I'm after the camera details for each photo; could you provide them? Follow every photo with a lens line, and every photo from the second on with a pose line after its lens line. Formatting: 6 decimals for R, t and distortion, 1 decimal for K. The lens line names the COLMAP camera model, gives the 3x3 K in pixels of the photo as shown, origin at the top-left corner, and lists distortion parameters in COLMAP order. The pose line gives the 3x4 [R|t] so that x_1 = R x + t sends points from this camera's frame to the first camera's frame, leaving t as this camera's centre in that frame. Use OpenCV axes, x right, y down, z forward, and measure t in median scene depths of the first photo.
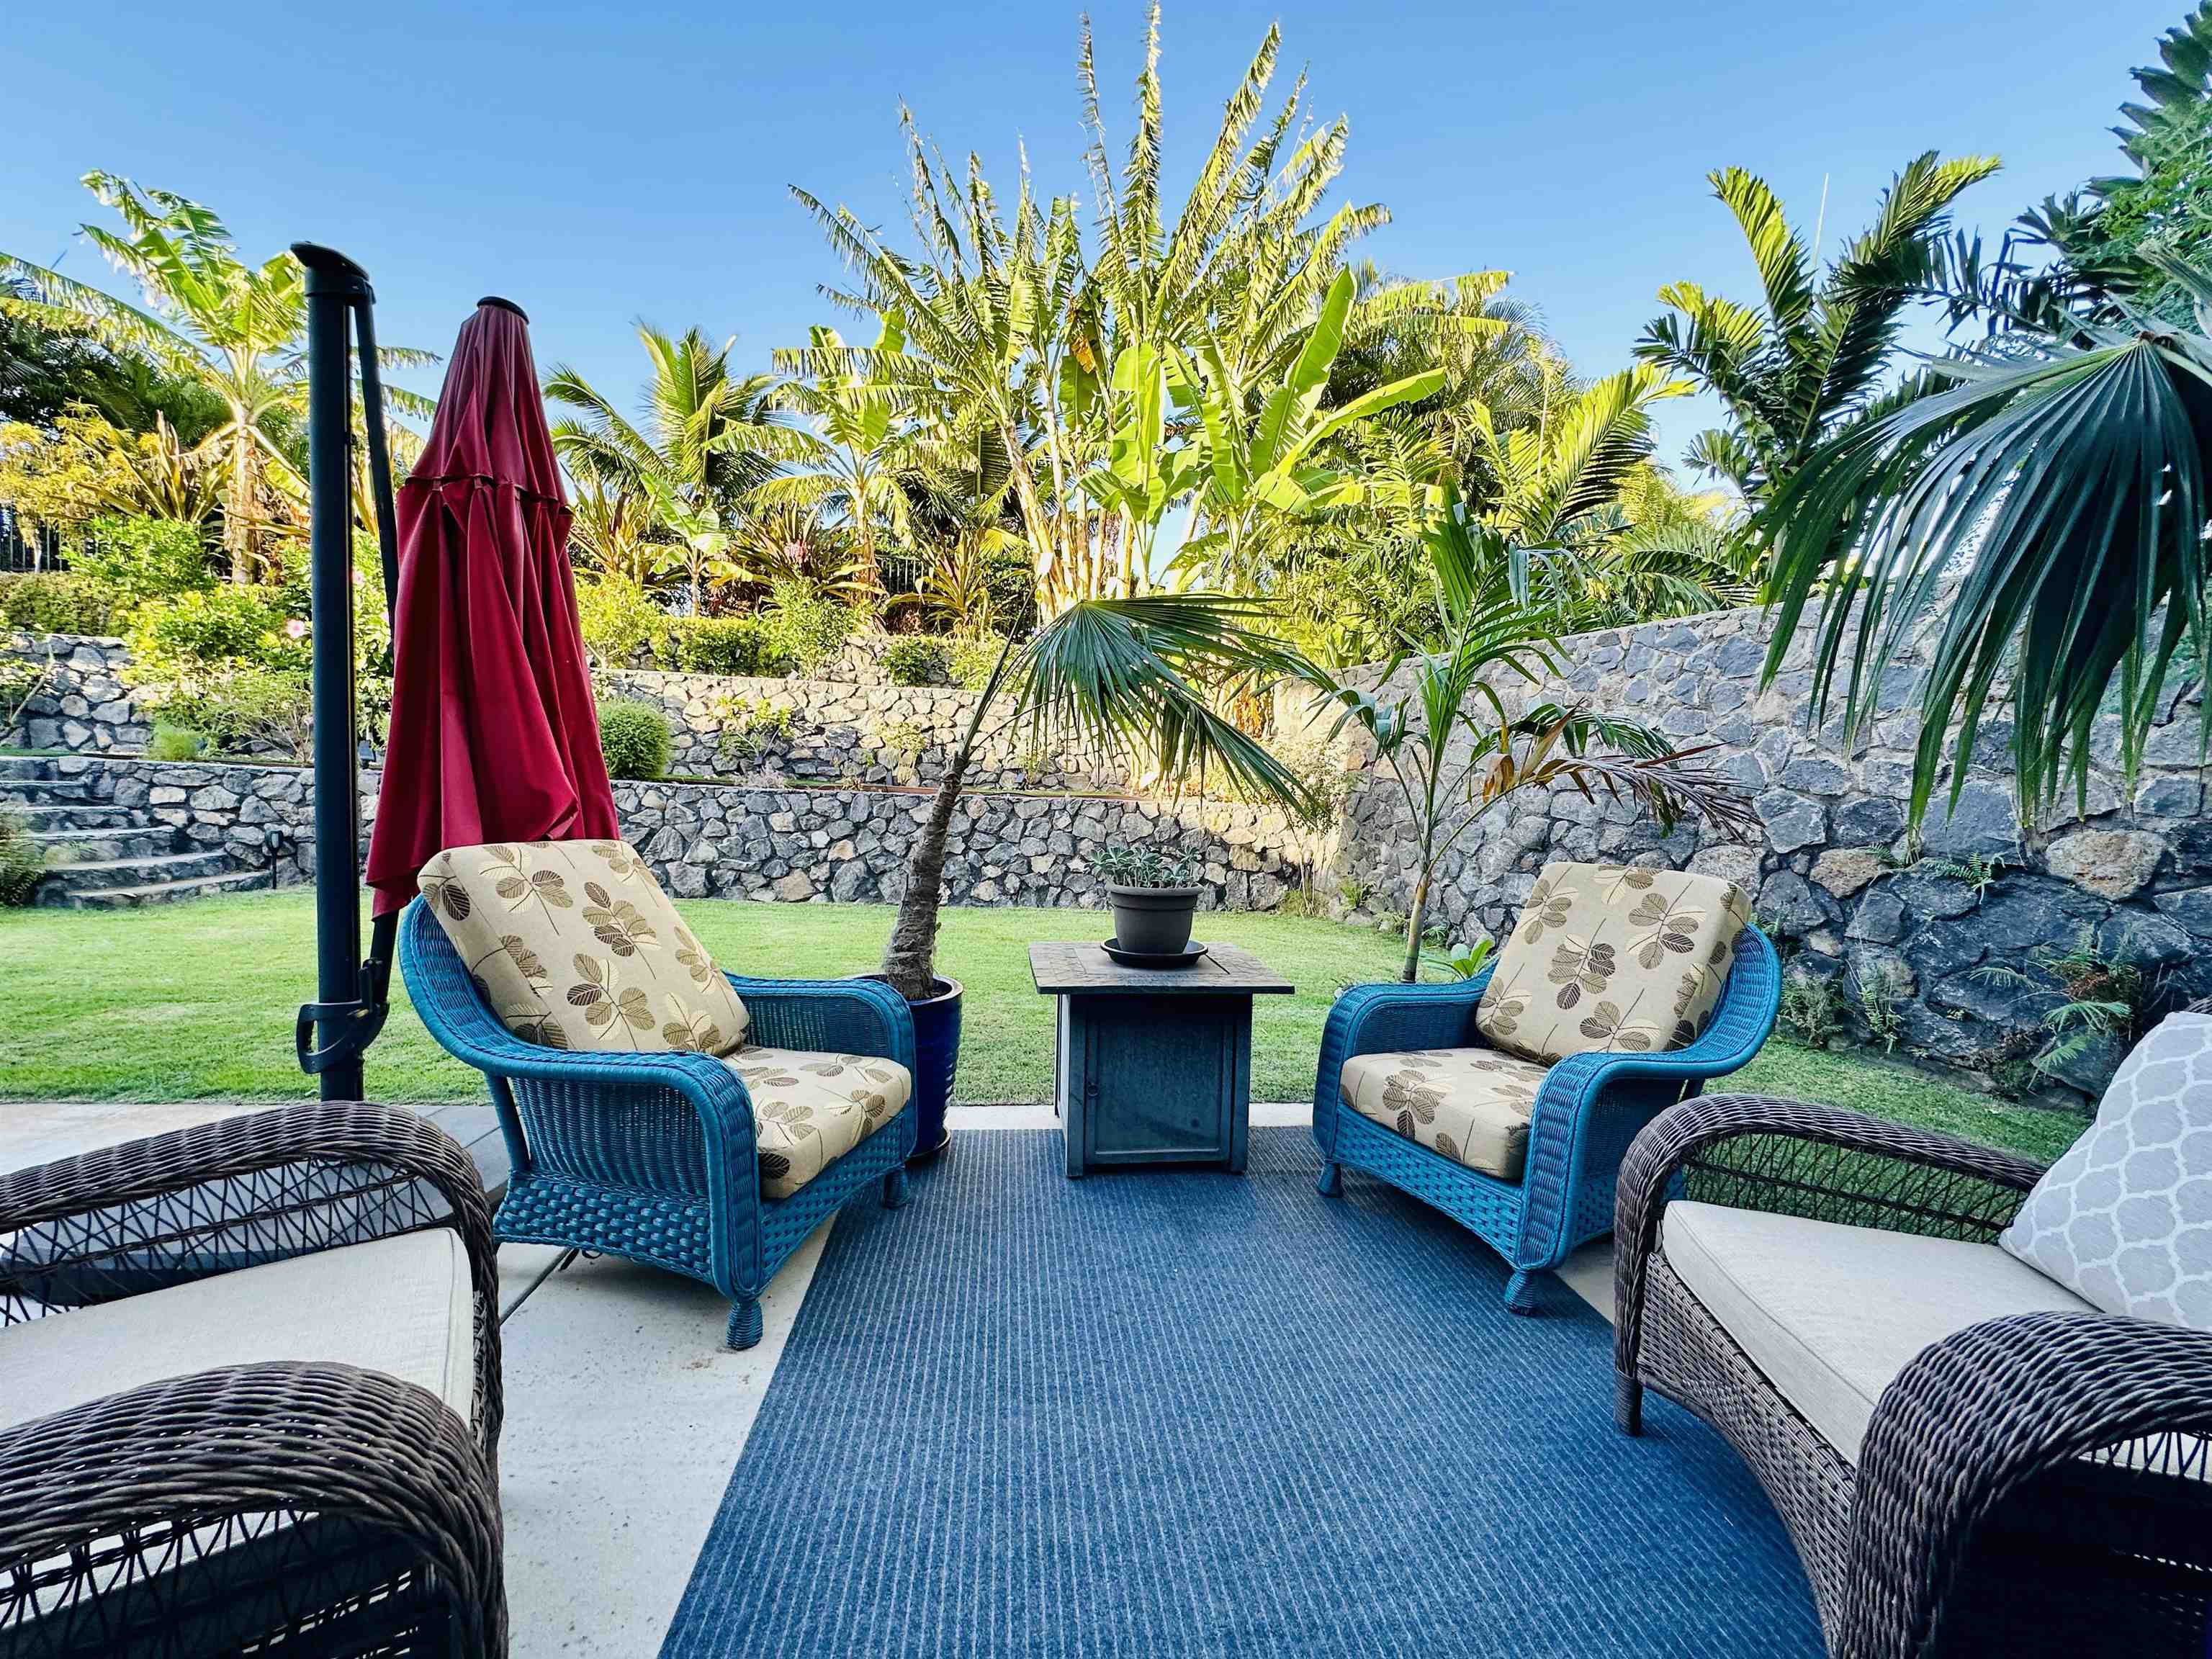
lens RADIAL K [[888.5, 0, 1111.4], [0, 888.5, 827.1], [0, 0, 1]] dist [-0.000498, 0.000080]
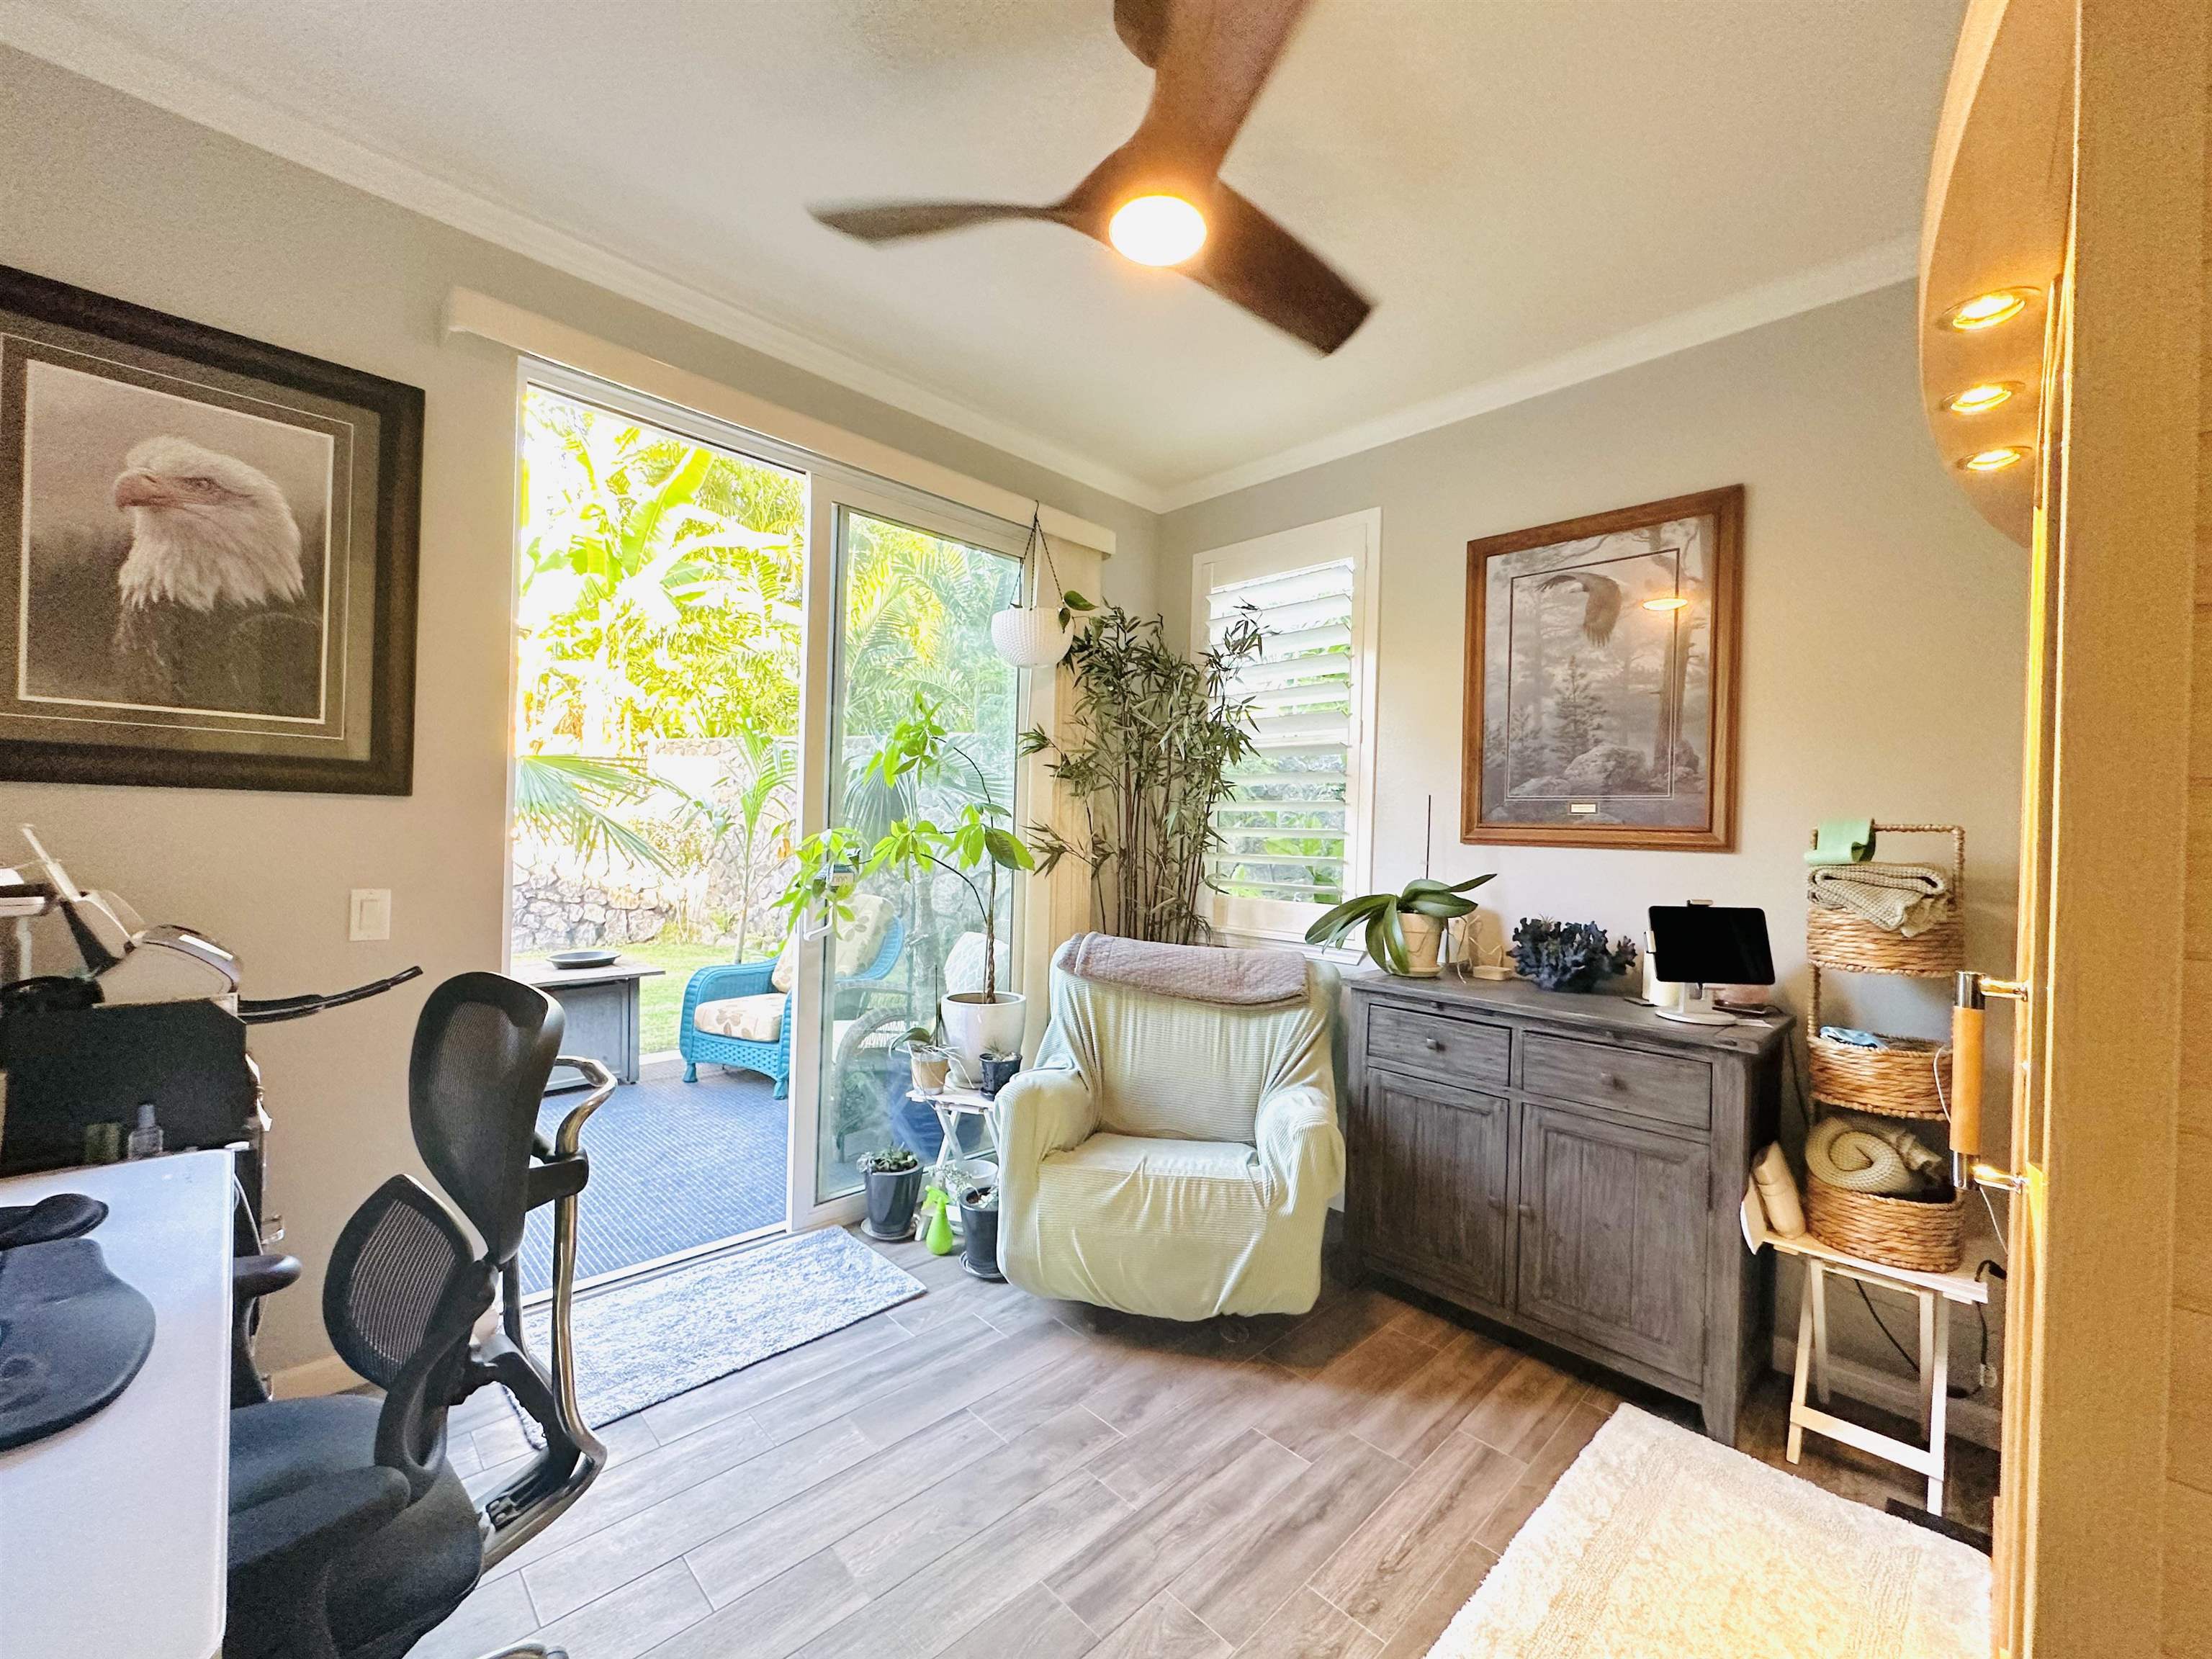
lens RADIAL K [[888.5, 0, 1114.1], [0, 888.5, 831.2], [0, 0, 1]] dist [-0.000498, 0.000080]
pose [[0.788992, -0.013042, 0.614265, -0.173132], [0.029626, 0.999419, -0.016833, -0.043767], [-0.613689, 0.031479, 0.788920, -0.957620]]
